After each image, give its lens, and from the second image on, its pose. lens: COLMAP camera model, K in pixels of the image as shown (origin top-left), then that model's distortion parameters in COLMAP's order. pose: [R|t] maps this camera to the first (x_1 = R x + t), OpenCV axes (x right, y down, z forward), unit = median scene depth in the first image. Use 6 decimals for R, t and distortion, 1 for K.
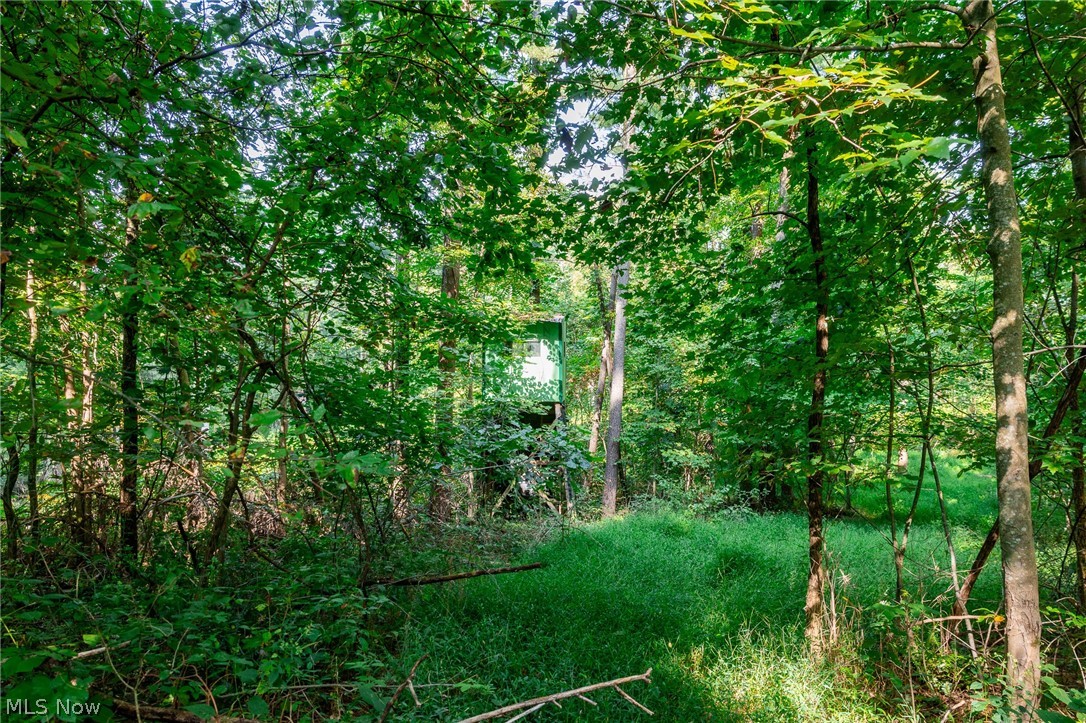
lens RADIAL K [[729.9, 0, 542.3], [0, 729.9, 362.4], [0, 0, 1]] dist [-0.000339, 0.007815]
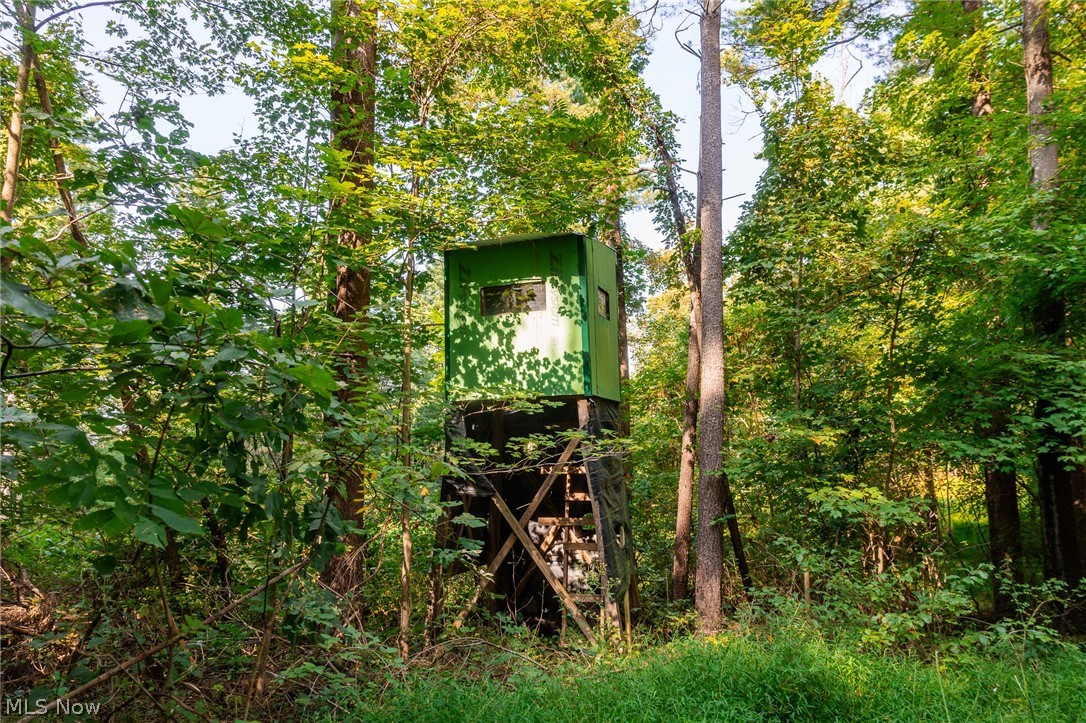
lens RADIAL K [[729.9, 0, 537.4], [0, 729.9, 359.0], [0, 0, 1]] dist [-0.000339, 0.007815]
pose [[0.963863, -0.060011, -0.259553, 0.123717], [0.022877, 0.989344, -0.143792, 0.101212], [0.265416, 0.132657, 0.954964, 0.507911]]
